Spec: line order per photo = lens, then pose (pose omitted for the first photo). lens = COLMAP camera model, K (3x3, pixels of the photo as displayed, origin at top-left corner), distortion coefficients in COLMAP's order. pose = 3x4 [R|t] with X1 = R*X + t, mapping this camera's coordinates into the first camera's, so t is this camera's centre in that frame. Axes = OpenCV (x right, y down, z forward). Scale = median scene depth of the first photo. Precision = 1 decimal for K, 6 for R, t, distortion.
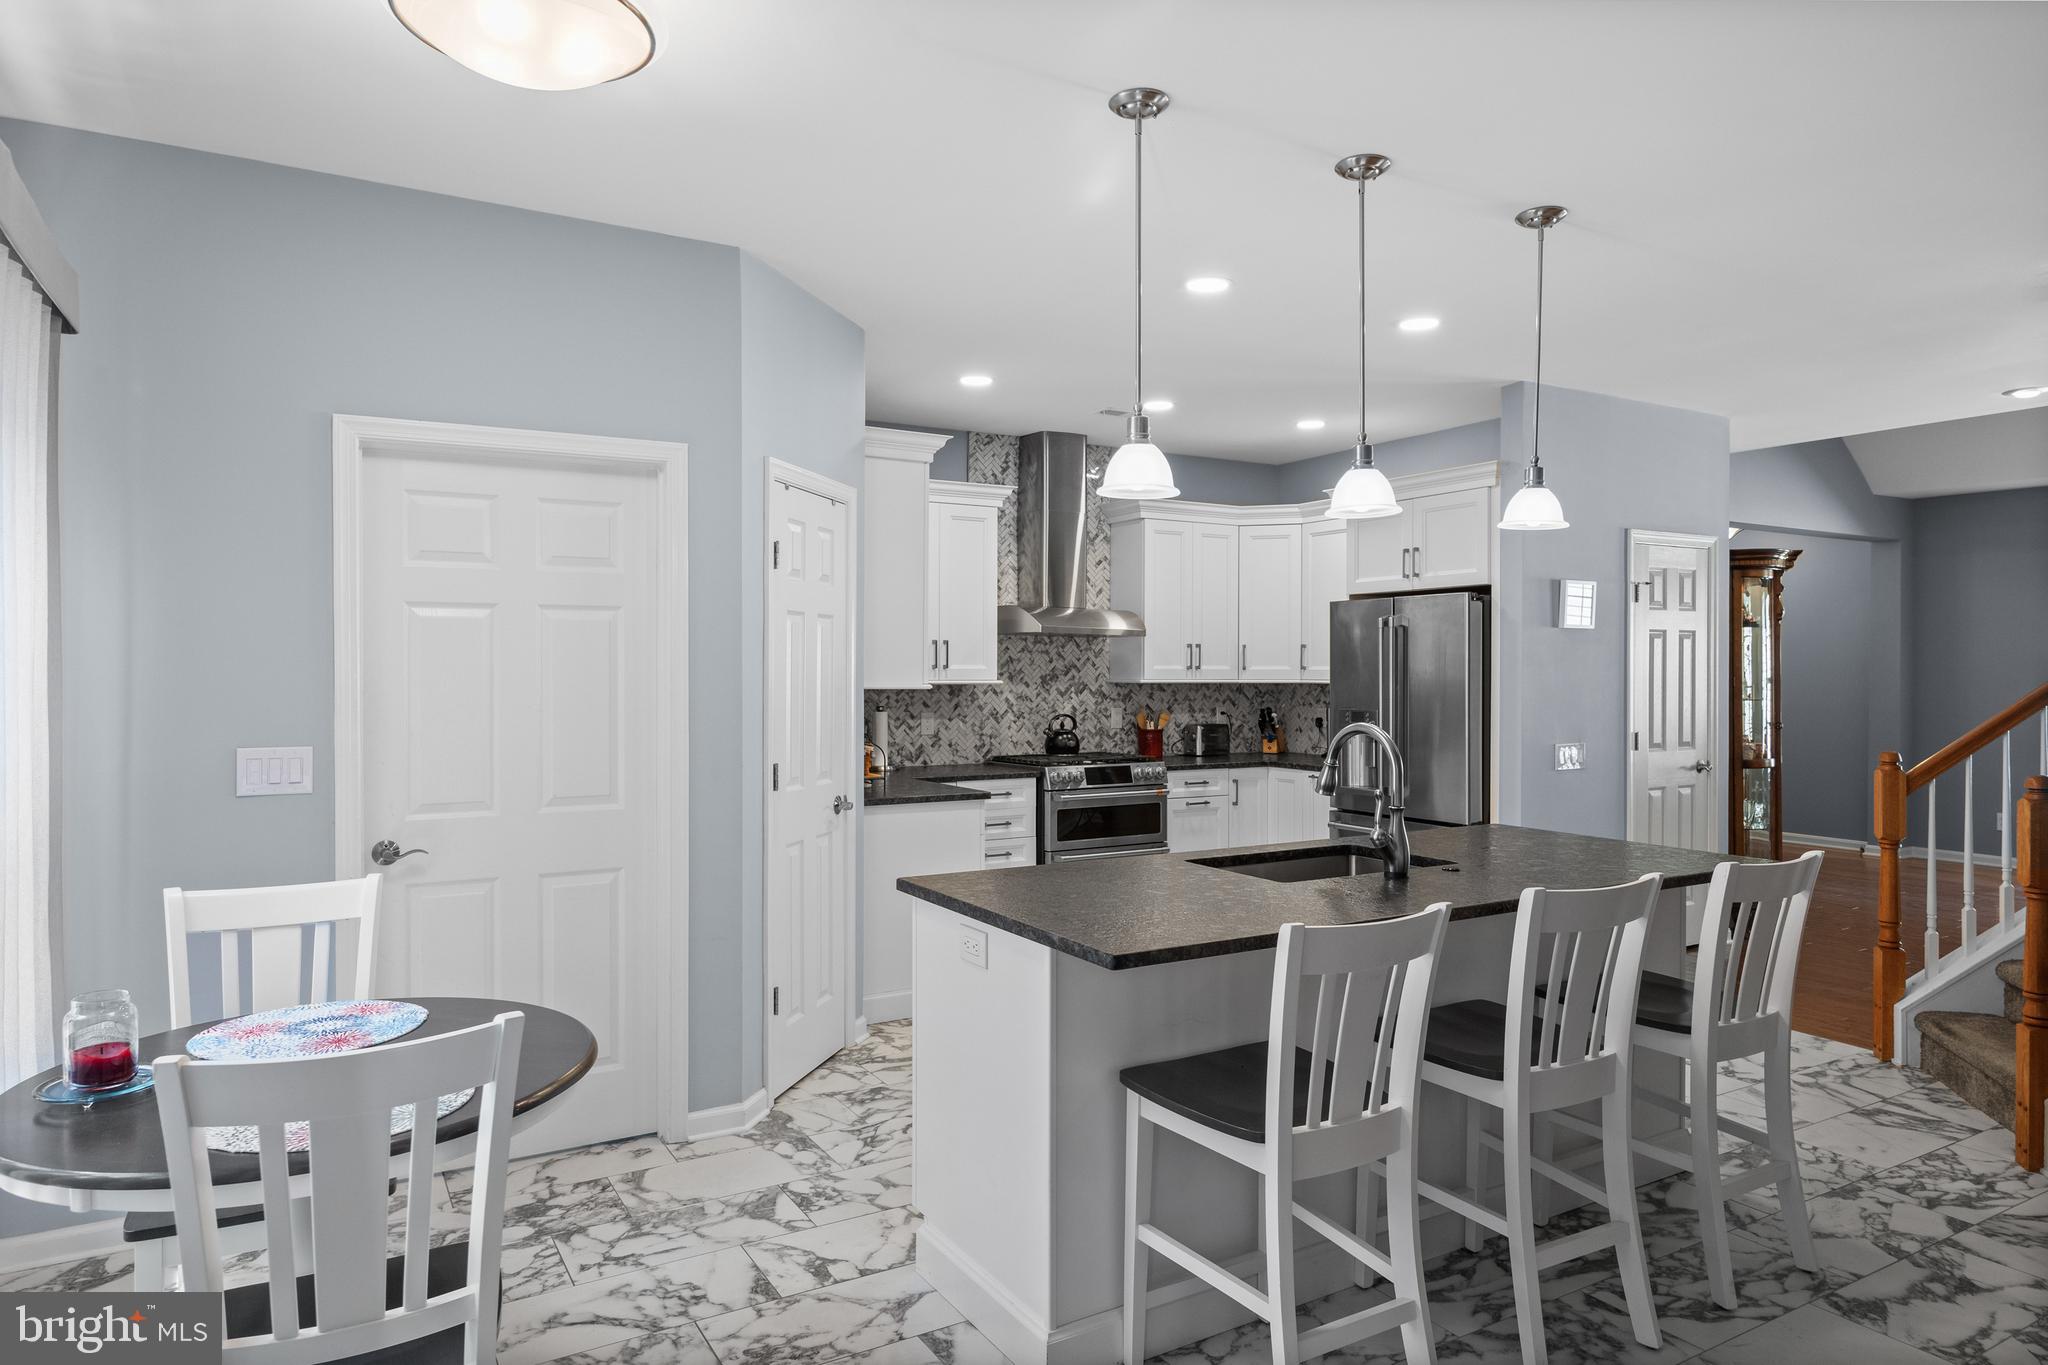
lens RADIAL K [[1248.2, 0, 1015.5], [0, 1248.2, 675.5], [0, 0, 1]] dist [0.001158, -0.001069]
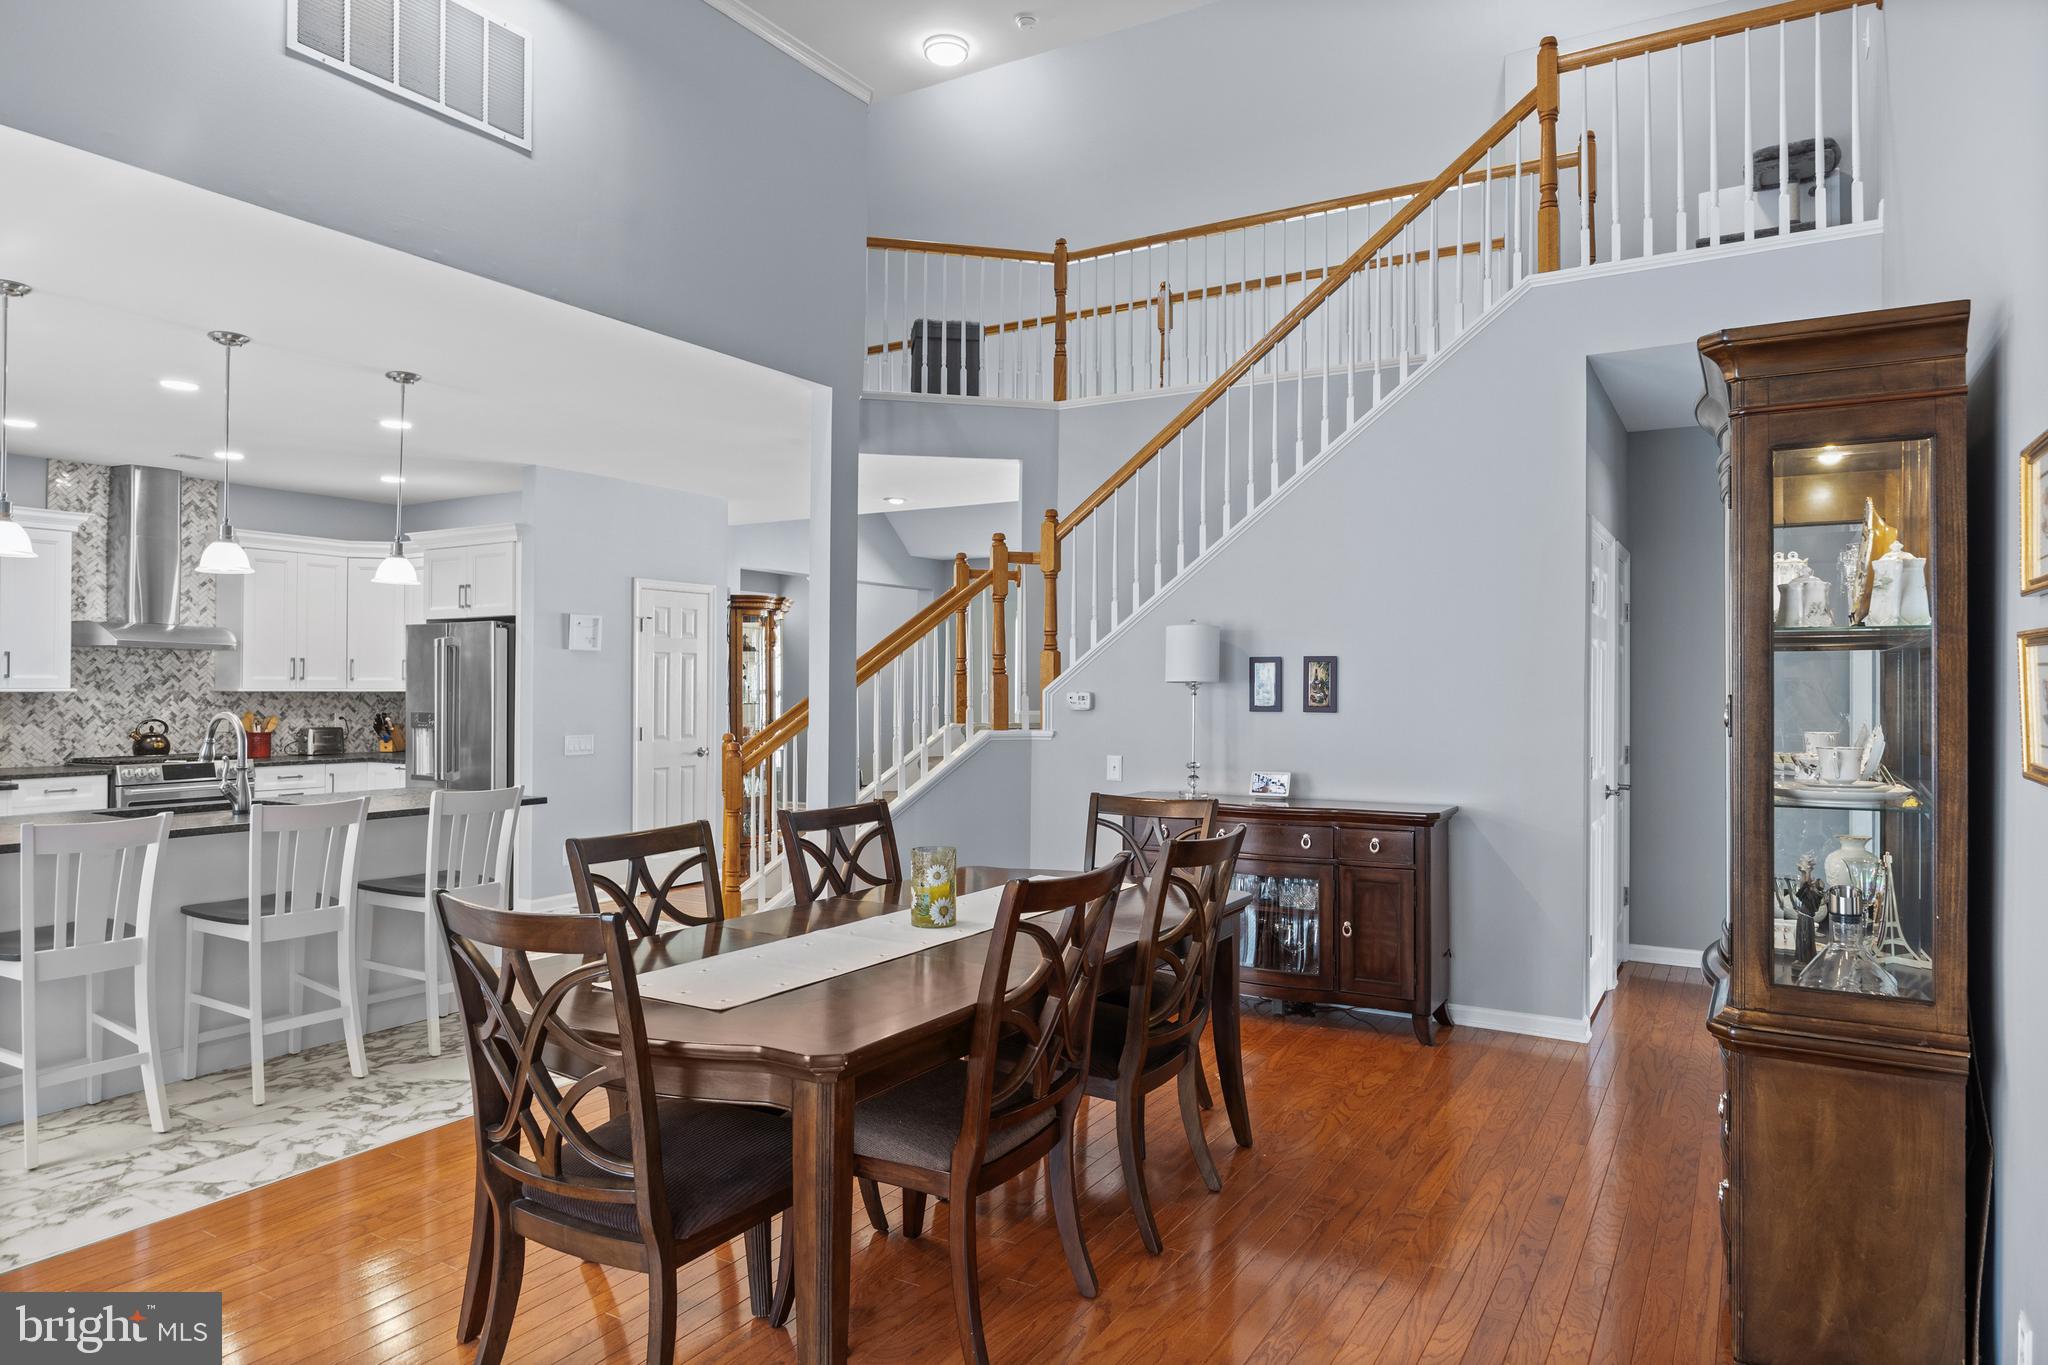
lens RADIAL K [[1248.2, 0, 1022.3], [0, 1248.2, 684.8], [0, 0, 1]] dist [0.001158, -0.001069]
pose [[0.876783, 0.002736, 0.480879, 0.180173], [-0.000377, 0.999987, -0.005001, 0.005373], [-0.480886, 0.004203, 0.876773, -0.346679]]
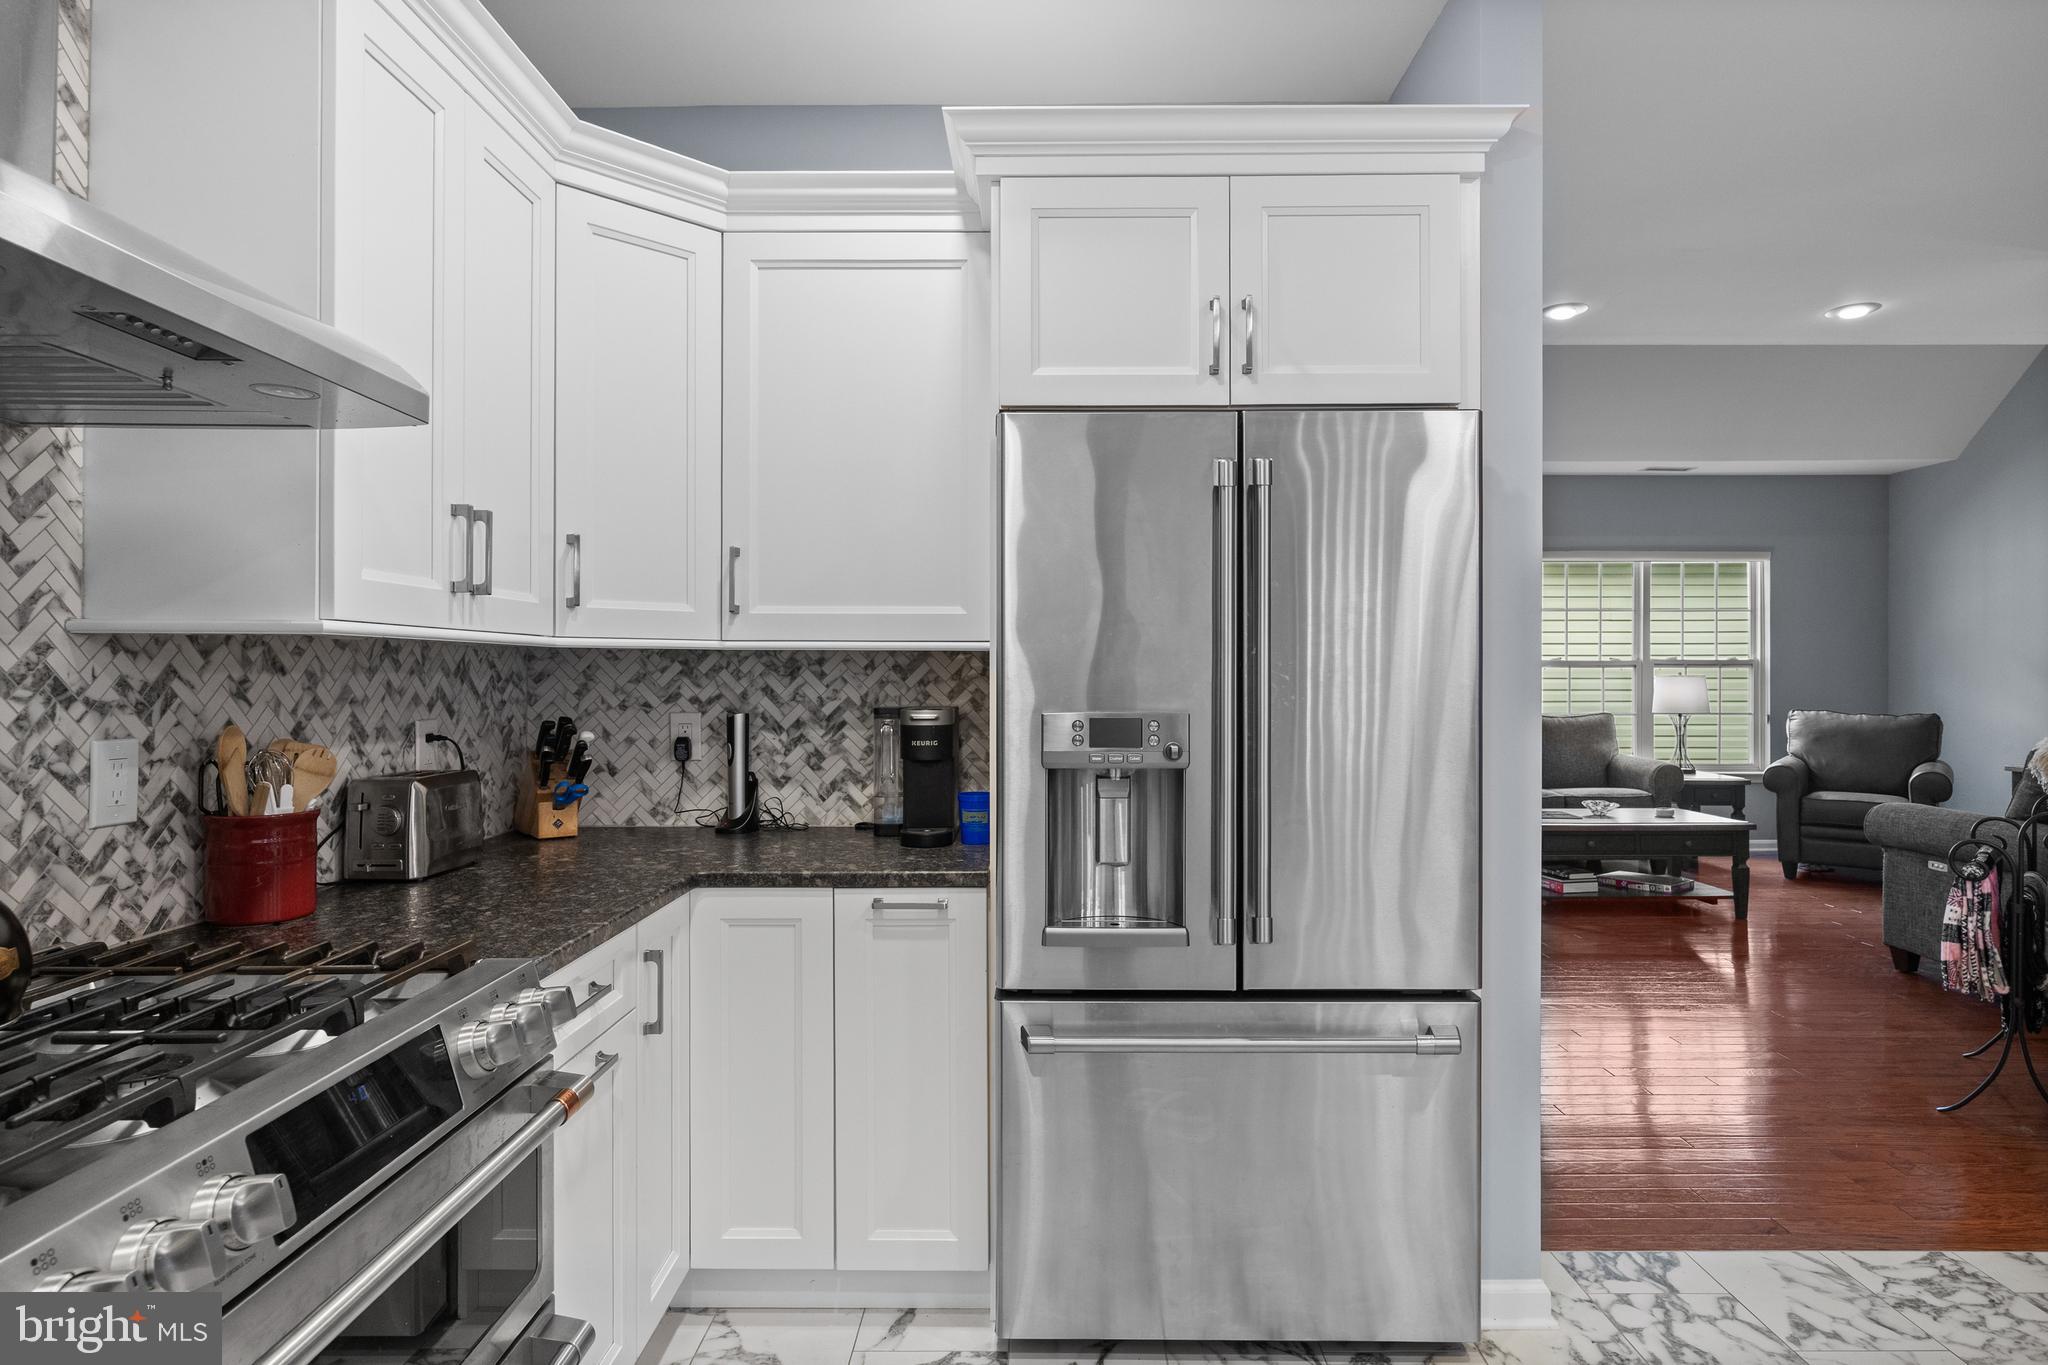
lens RADIAL K [[1101.1, 0, 1025.5], [0, 1101.1, 672.5], [0, 0, 1]] dist [0.003431, 0.000363]
pose [[0.513550, -0.000405, 0.858060, -0.012209], [0.003108, 0.999994, -0.001389, 0.014286], [-0.858054, 0.003380, 0.513548, 0.776433]]
